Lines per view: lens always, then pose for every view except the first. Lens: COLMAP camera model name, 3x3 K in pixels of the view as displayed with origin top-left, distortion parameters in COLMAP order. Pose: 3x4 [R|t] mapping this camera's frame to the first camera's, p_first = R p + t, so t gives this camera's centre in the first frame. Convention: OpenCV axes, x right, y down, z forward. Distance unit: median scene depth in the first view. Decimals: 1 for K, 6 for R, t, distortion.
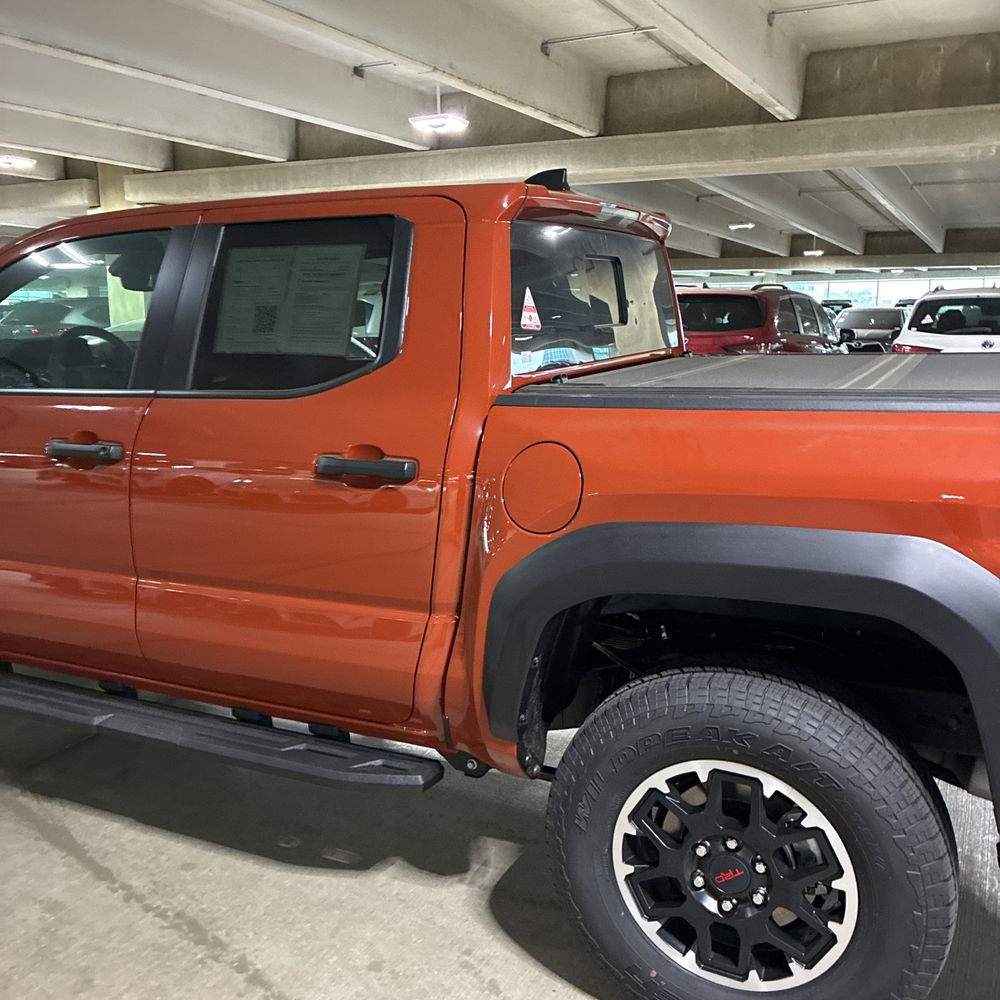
lens RADIAL K [[1005.8, 0, 500.3], [0, 1005.8, 511.5], [0, 0, 1]] dist [0.019689, -0.002948]
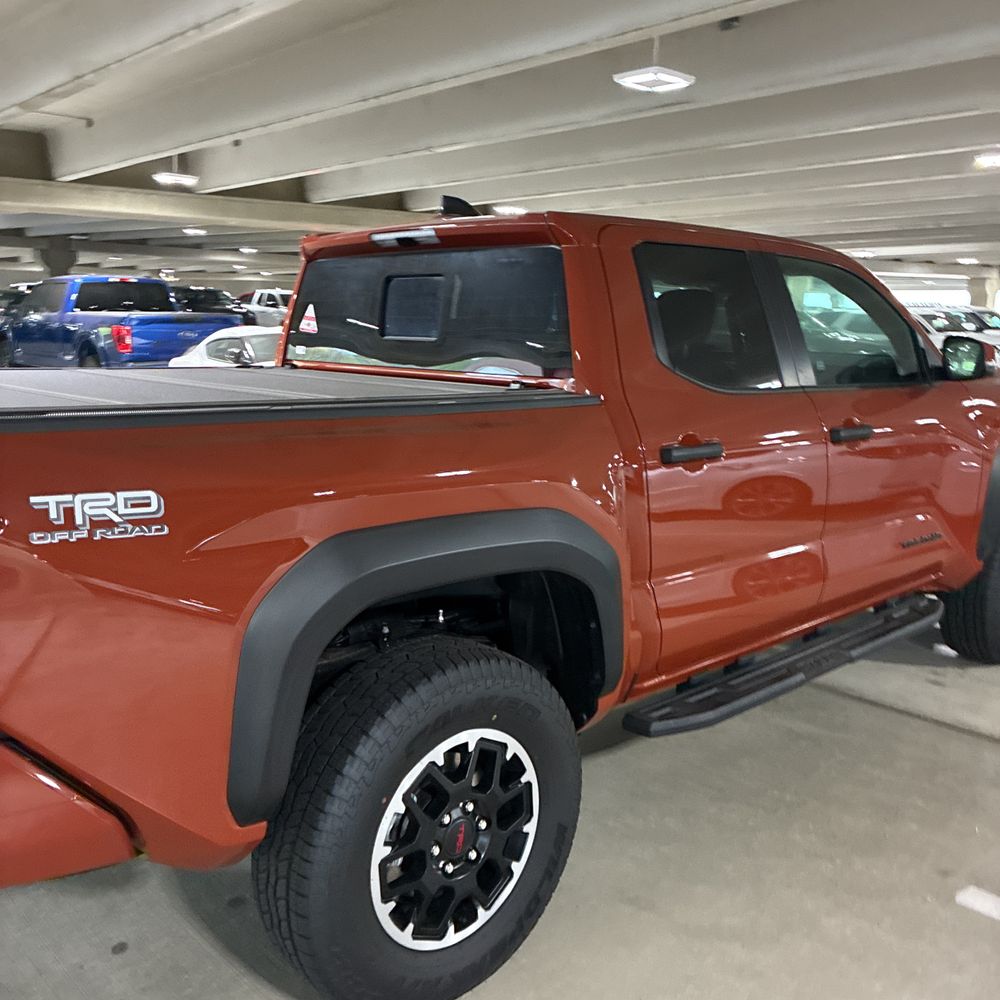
lens RADIAL K [[1008.2, 0, 490.4], [0, 1008.2, 488.9], [0, 0, 1]] dist [0.027840, -0.013663]
pose [[-0.366130, 0.162209, -0.916317, 1.191667], [-0.196787, 0.948924, 0.246611, -0.341506], [0.909518, 0.270611, -0.315509, 1.590318]]
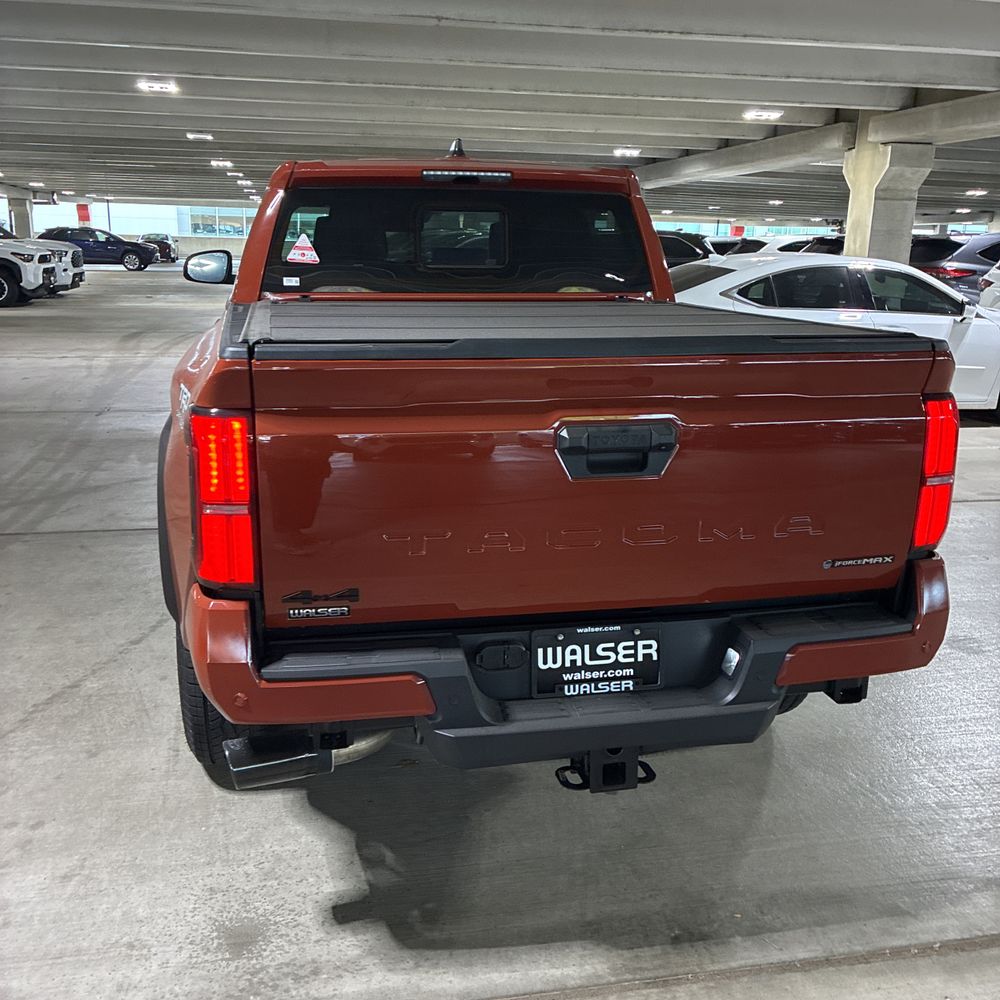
lens RADIAL K [[1008.2, 0, 490.4], [0, 1008.2, 488.9], [0, 0, 1]] dist [0.027840, -0.013663]
pose [[0.611334, 0.209769, -0.763065, 1.227800], [-0.179985, 0.975815, 0.124059, -0.083152], [0.770634, 0.061499, 0.634304, 0.276377]]
